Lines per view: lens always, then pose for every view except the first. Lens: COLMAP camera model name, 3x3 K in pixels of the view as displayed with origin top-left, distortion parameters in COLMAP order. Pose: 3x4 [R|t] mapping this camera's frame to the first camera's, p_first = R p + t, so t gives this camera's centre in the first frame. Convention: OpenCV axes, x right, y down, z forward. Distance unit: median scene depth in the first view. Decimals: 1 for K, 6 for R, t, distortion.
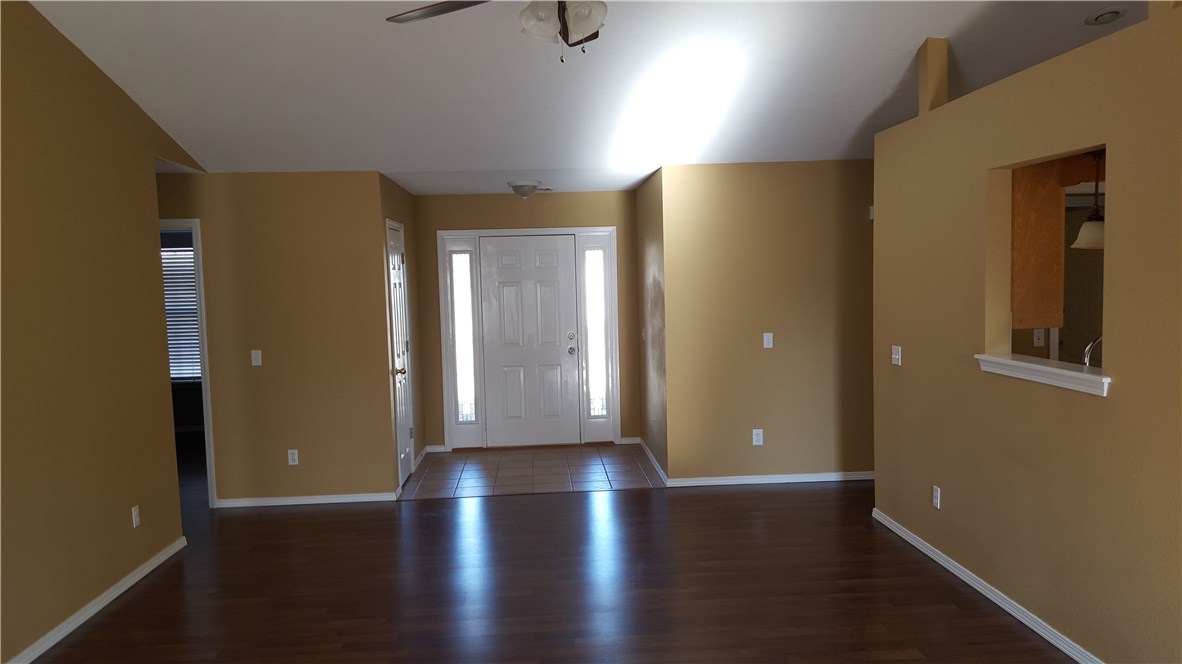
lens RADIAL K [[845.9, 0, 591.6], [0, 845.9, 342.8], [0, 0, 1]] dist [0.015154, -0.037302]
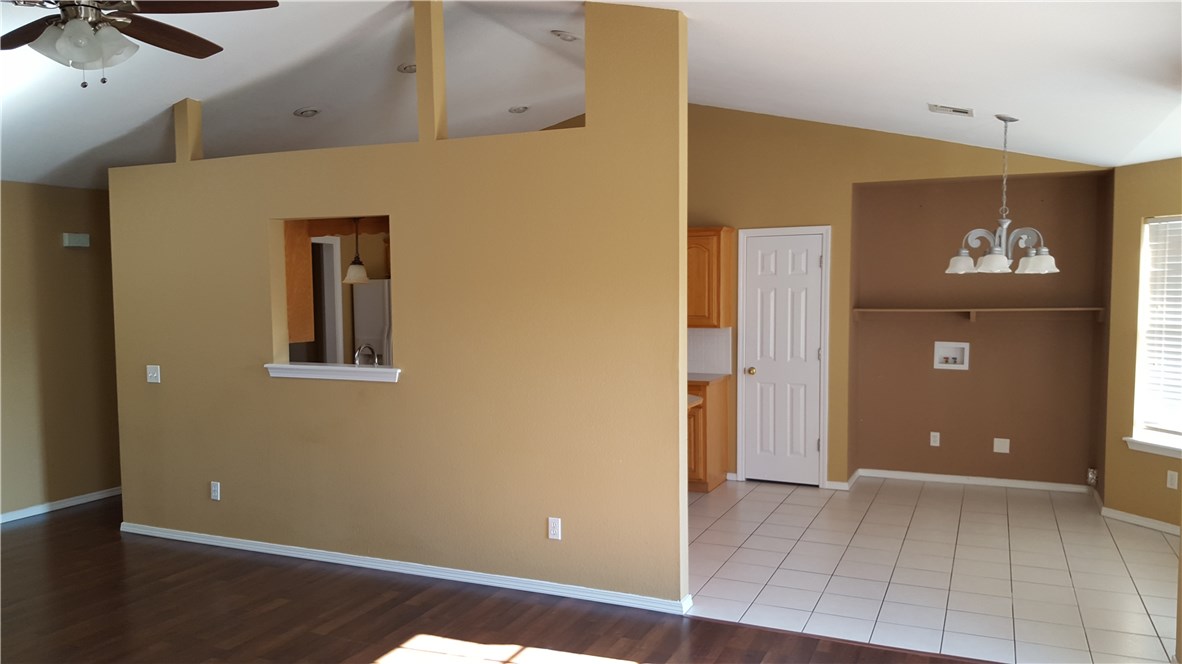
lens RADIAL K [[845.9, 0, 583.6], [0, 845.9, 343.0], [0, 0, 1]] dist [0.015154, -0.037302]
pose [[0.456044, -0.034880, 0.889273, -0.450326], [0.063515, 0.997959, 0.006571, 0.003849], [-0.887688, 0.053486, 0.457329, 0.003229]]
